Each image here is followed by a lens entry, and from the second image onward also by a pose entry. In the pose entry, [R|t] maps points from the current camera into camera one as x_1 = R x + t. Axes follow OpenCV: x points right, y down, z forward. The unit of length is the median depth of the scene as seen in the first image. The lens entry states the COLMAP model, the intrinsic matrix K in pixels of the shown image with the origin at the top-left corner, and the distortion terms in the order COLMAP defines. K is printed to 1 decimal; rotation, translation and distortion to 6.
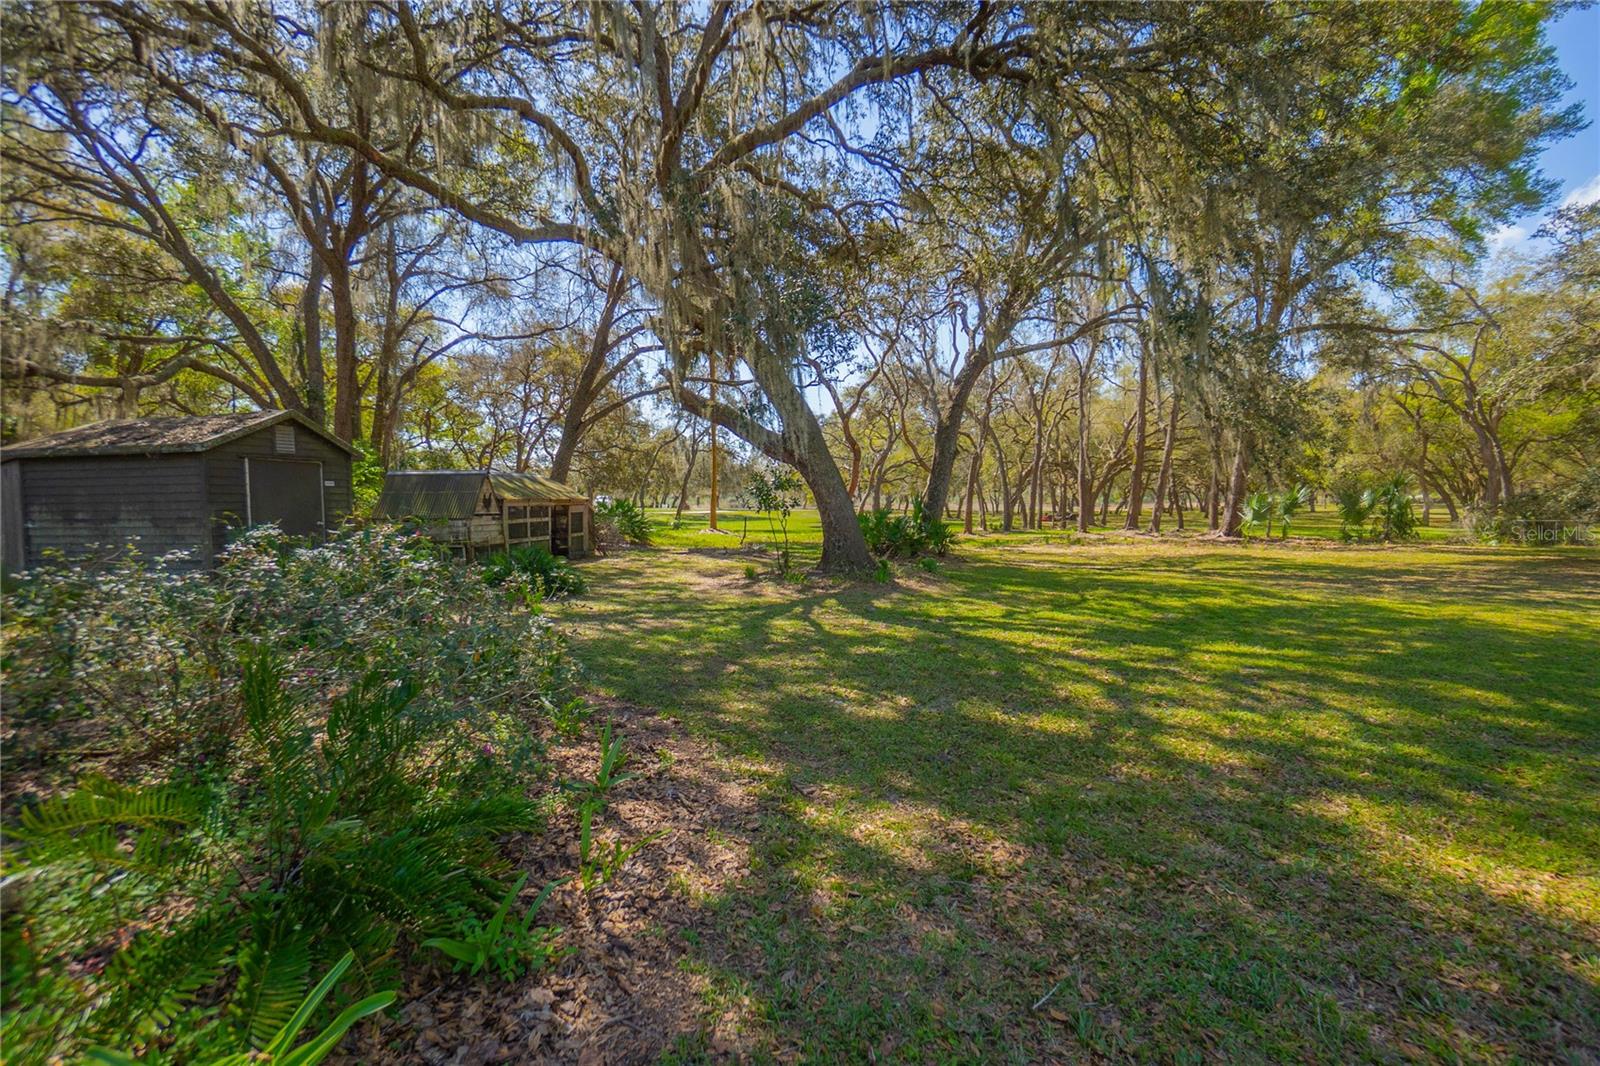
lens RADIAL K [[720.0, 0, 800.9], [0, 720.0, 531.4], [0, 0, 1]] dist [-0.036902, 0.004617]
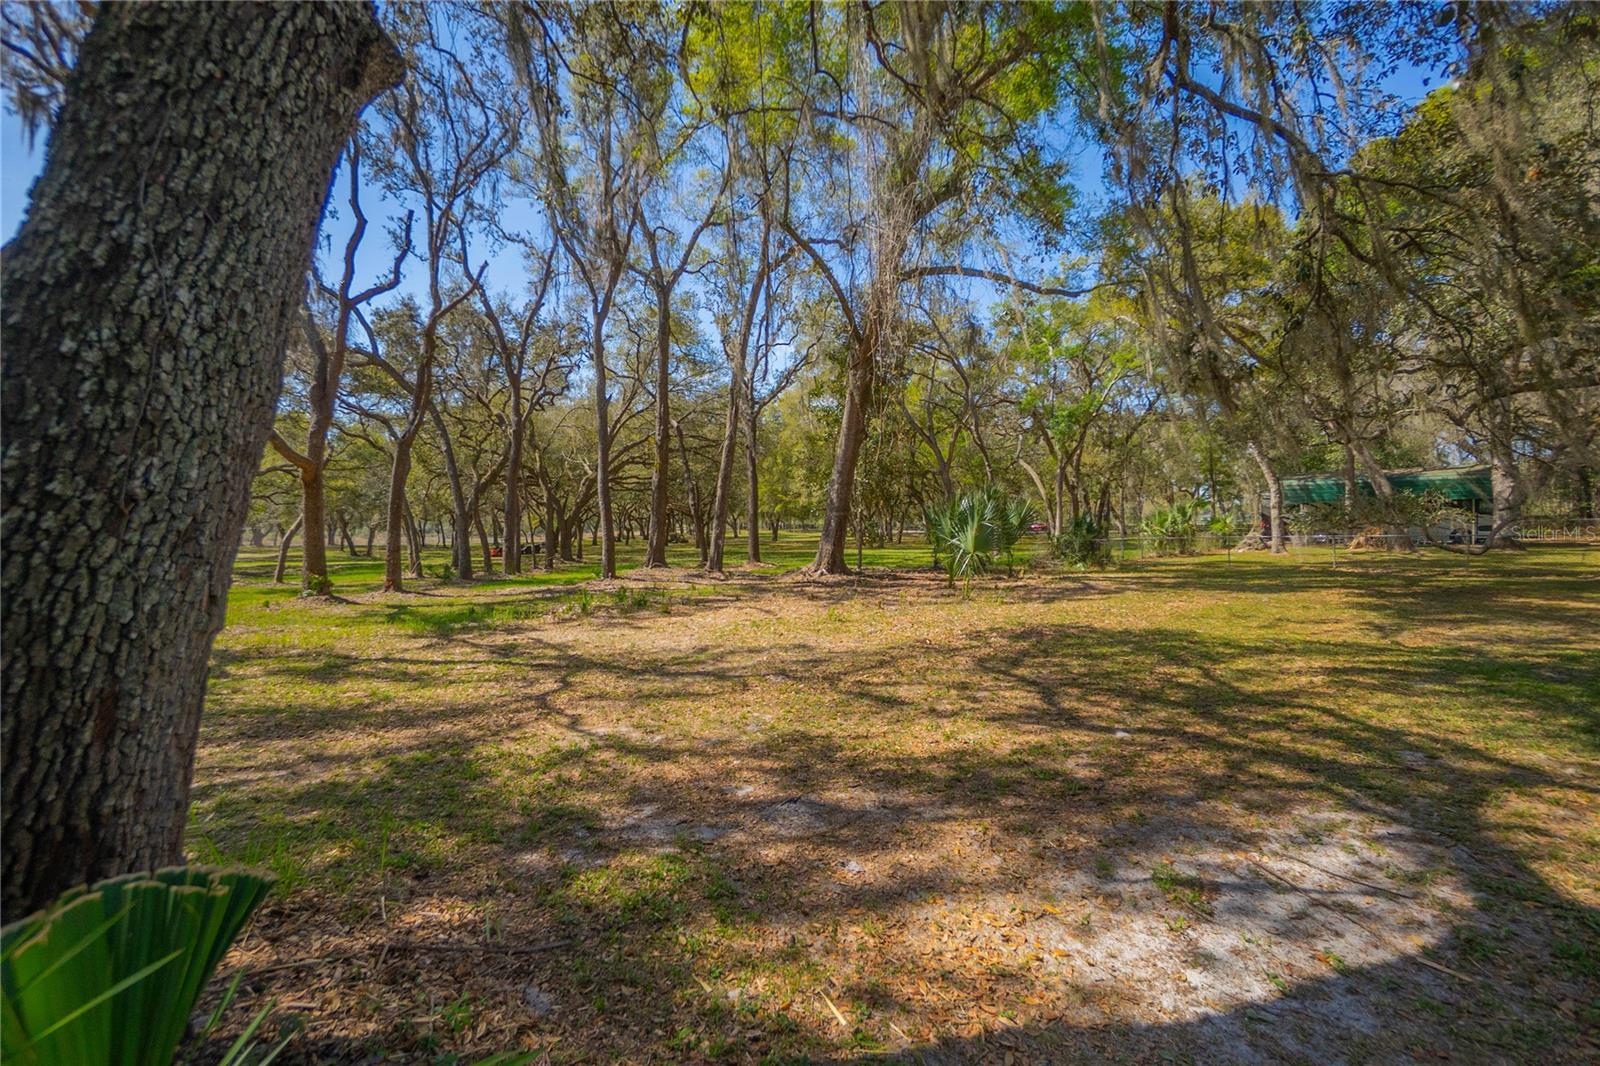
lens RADIAL K [[720.0, 0, 802.0], [0, 720.0, 536.2], [0, 0, 1]] dist [-0.036902, 0.004617]
pose [[0.721428, -0.016625, 0.692290, 0.087272], [0.042967, 0.998860, -0.020789, -0.011704], [-0.691155, 0.044744, 0.721320, 0.404007]]
